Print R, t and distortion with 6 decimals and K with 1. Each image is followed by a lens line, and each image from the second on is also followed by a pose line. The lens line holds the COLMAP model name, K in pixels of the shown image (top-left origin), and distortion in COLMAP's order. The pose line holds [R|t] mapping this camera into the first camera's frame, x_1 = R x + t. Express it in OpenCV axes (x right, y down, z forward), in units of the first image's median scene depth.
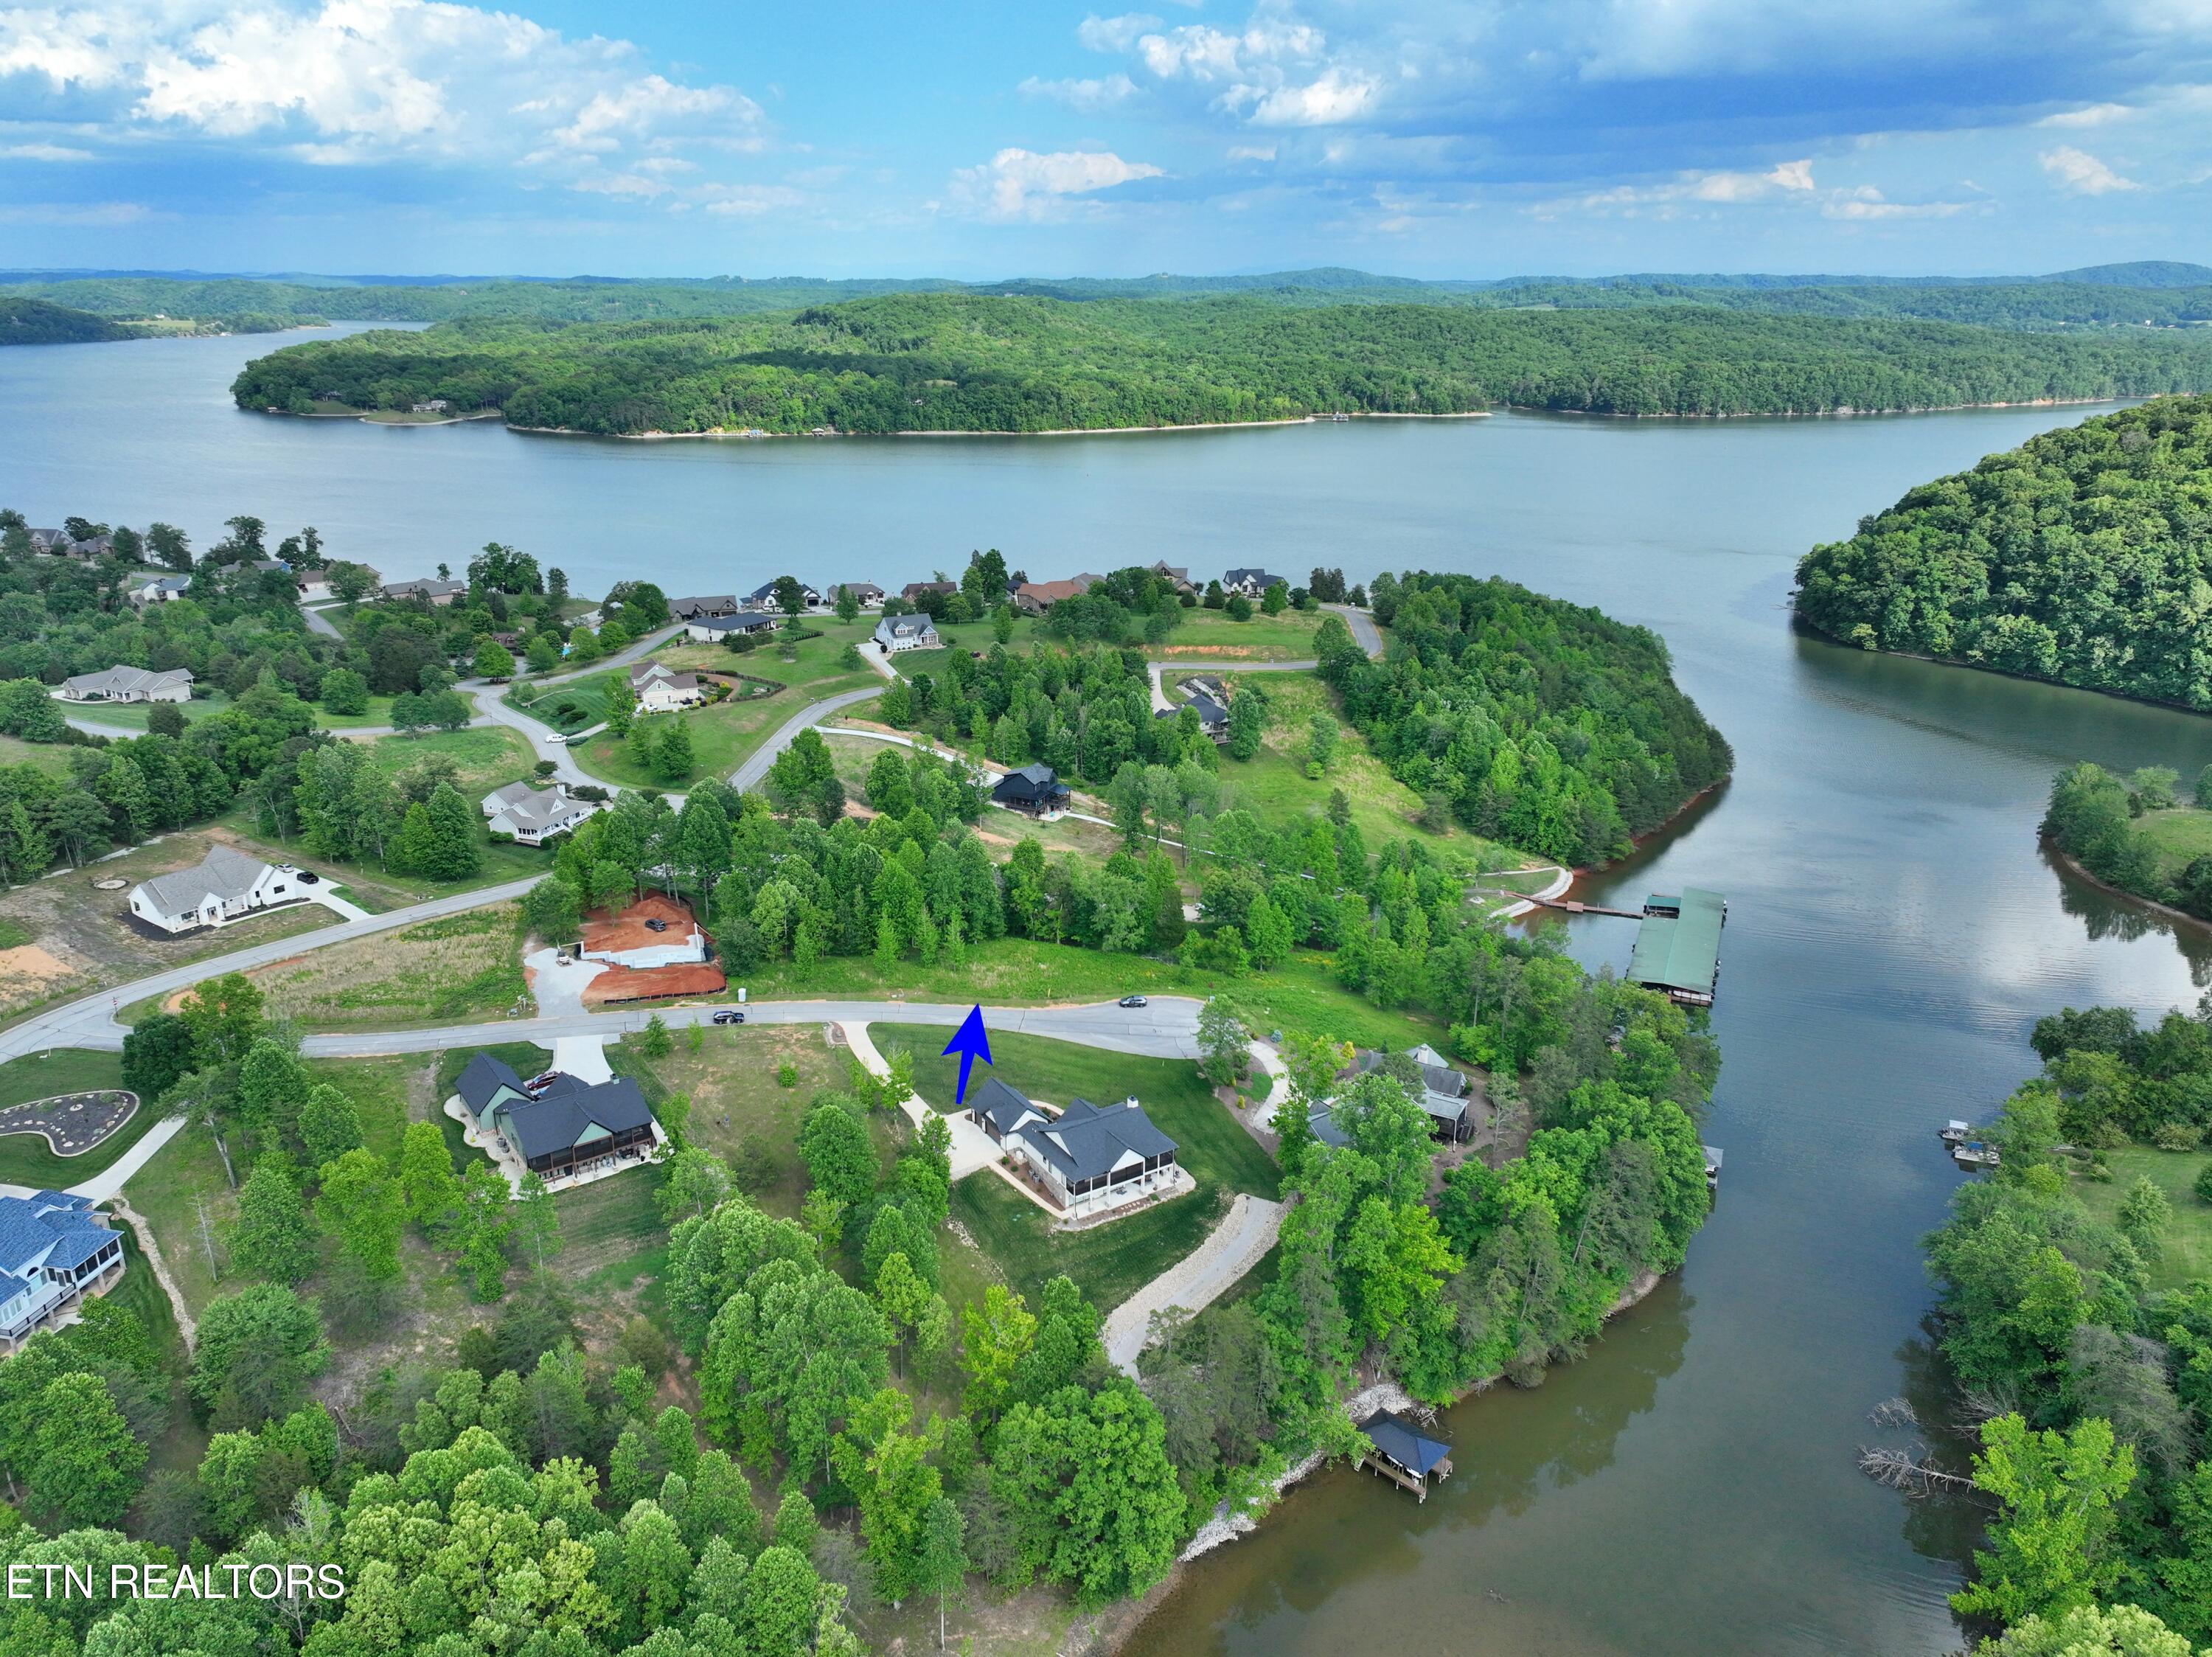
lens RADIAL K [[1559.9, 0, 1110.7], [0, 1559.9, 833.2], [0, 0, 1]] dist [0.002029, 0.018306]
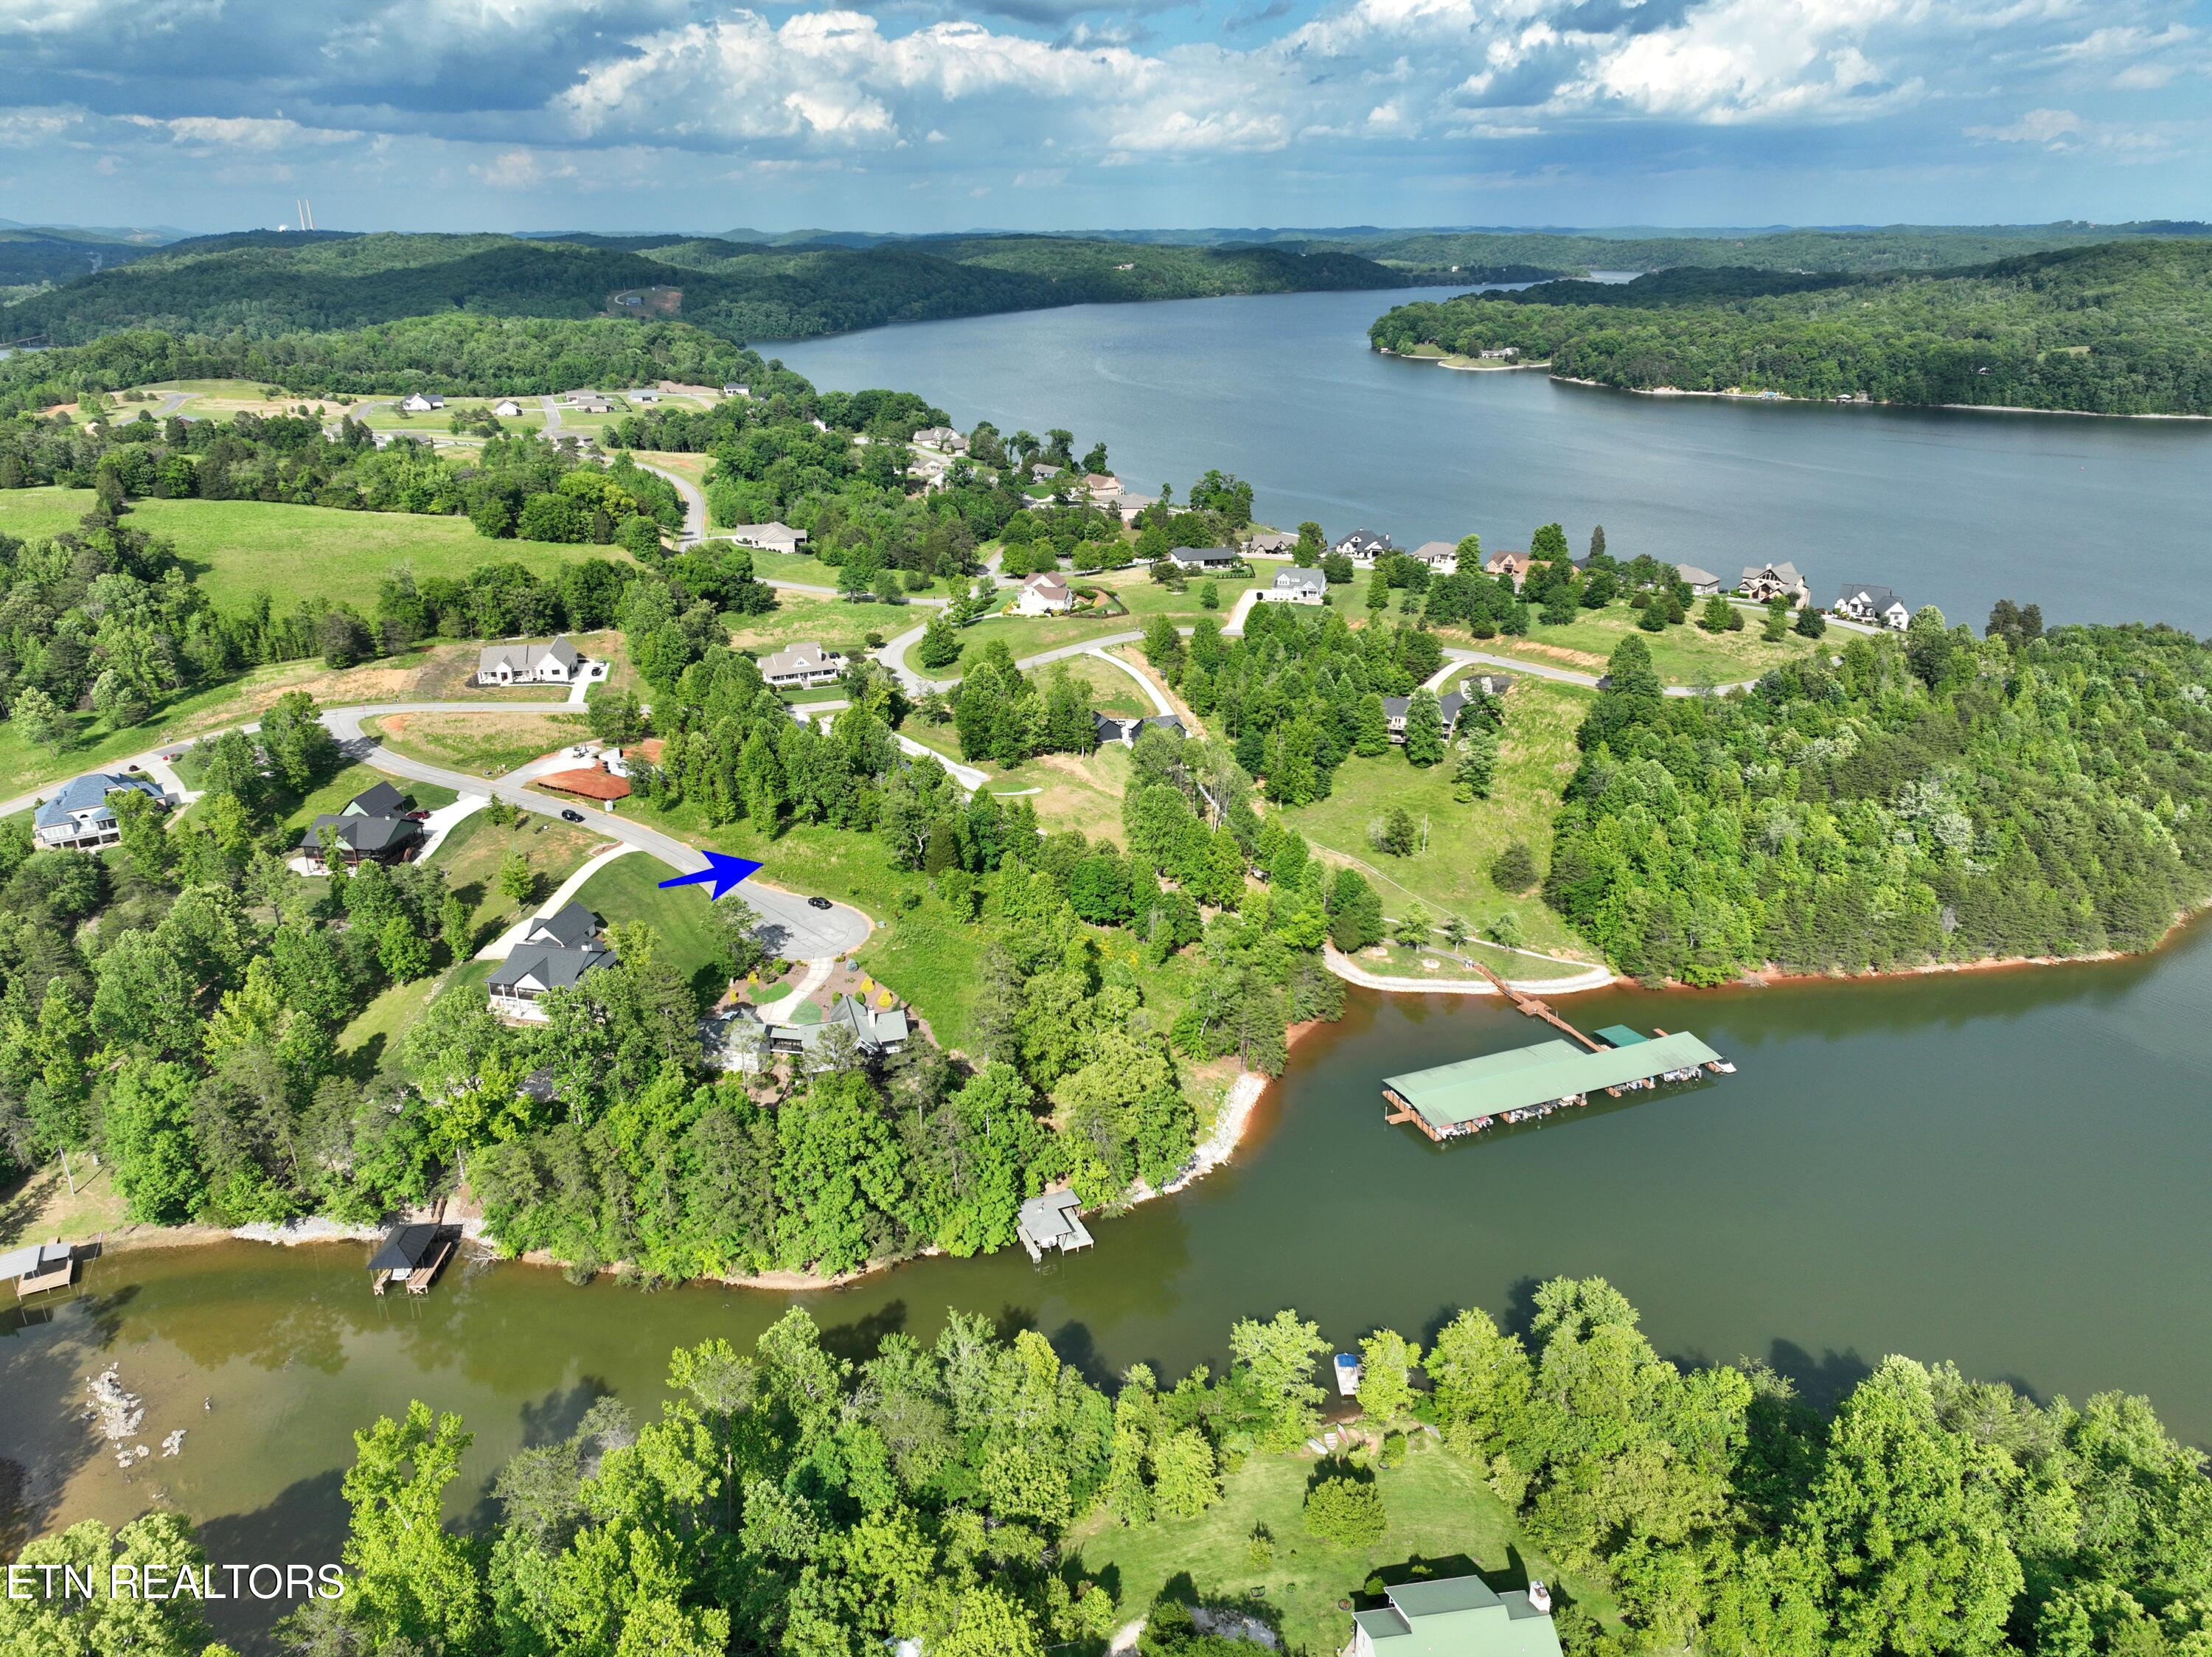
lens RADIAL K [[1559.9, 0, 1111.4], [0, 1559.9, 834.2], [0, 0, 1]] dist [0.002029, 0.018306]
pose [[0.712458, 0.247134, -0.656756, 0.347146], [-0.228579, 0.966618, 0.115768, -0.044467], [0.663442, 0.067641, 0.745164, 0.129682]]
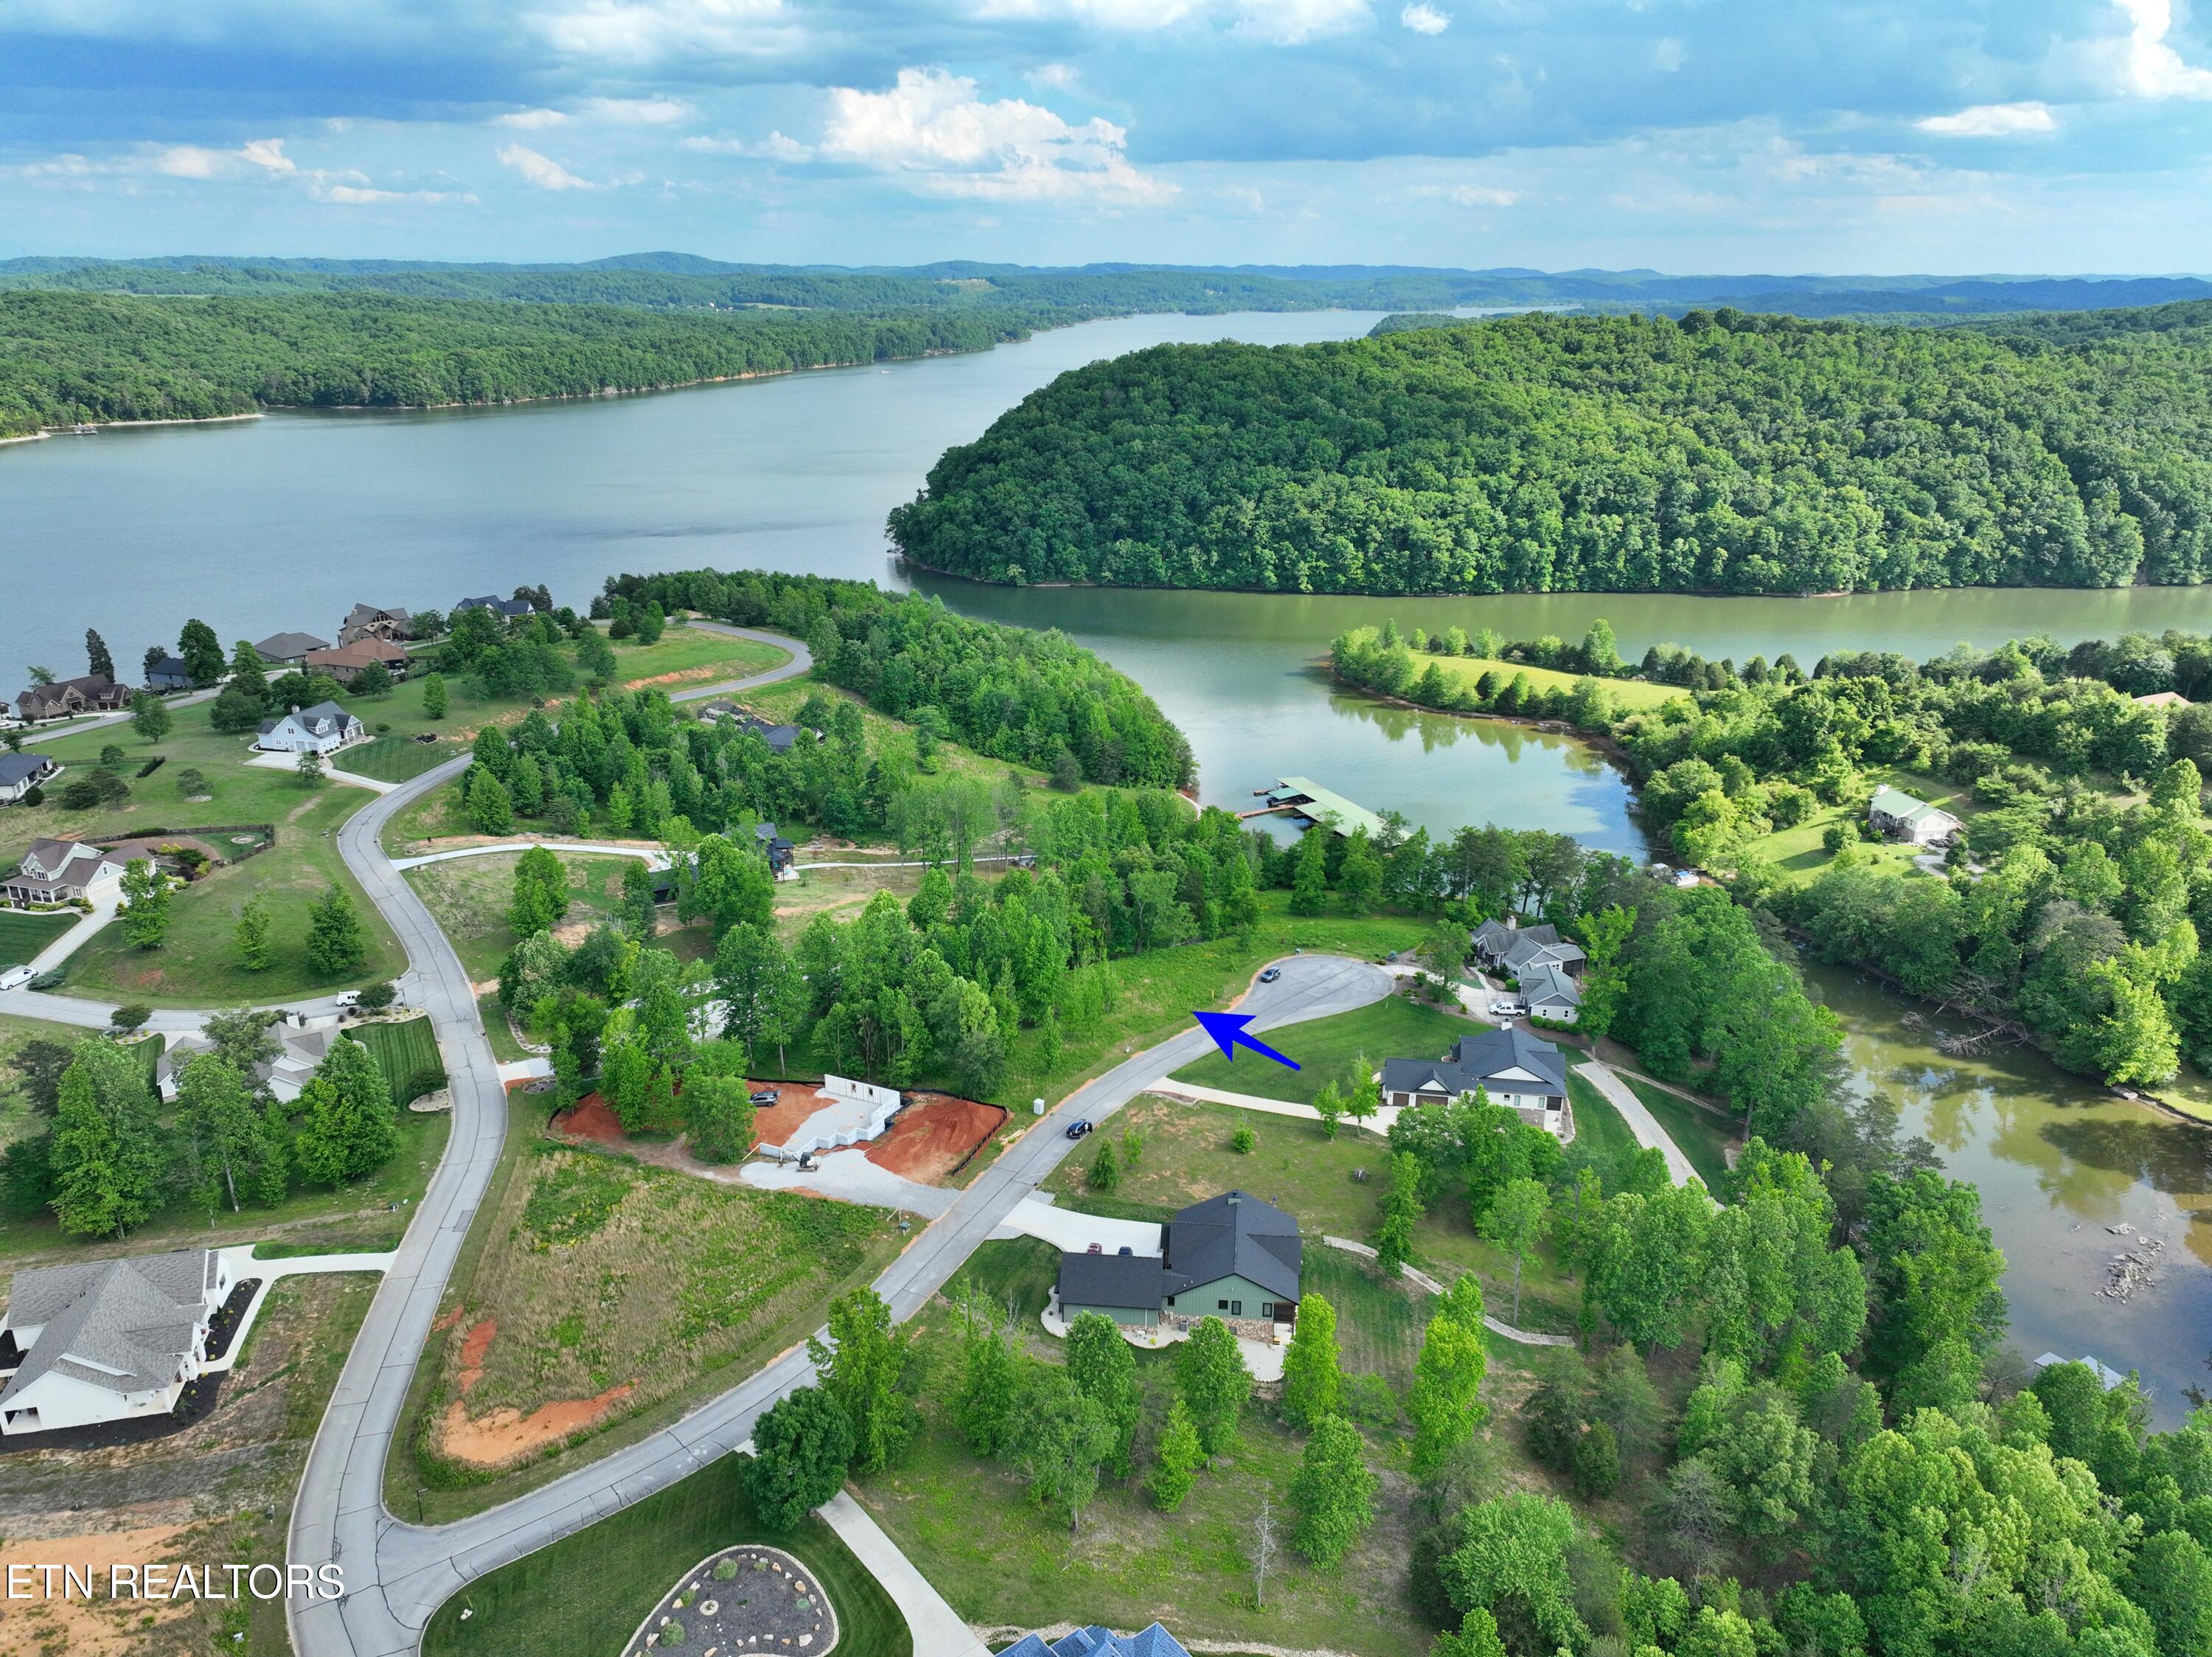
lens RADIAL K [[1559.9, 0, 1107.9], [0, 1559.9, 823.8], [0, 0, 1]] dist [0.002029, 0.018306]
pose [[0.664452, -0.251308, 0.703809, -0.303472], [0.248995, 0.962400, 0.108571, -0.050855], [-0.704631, 0.103105, 0.702043, 0.138859]]
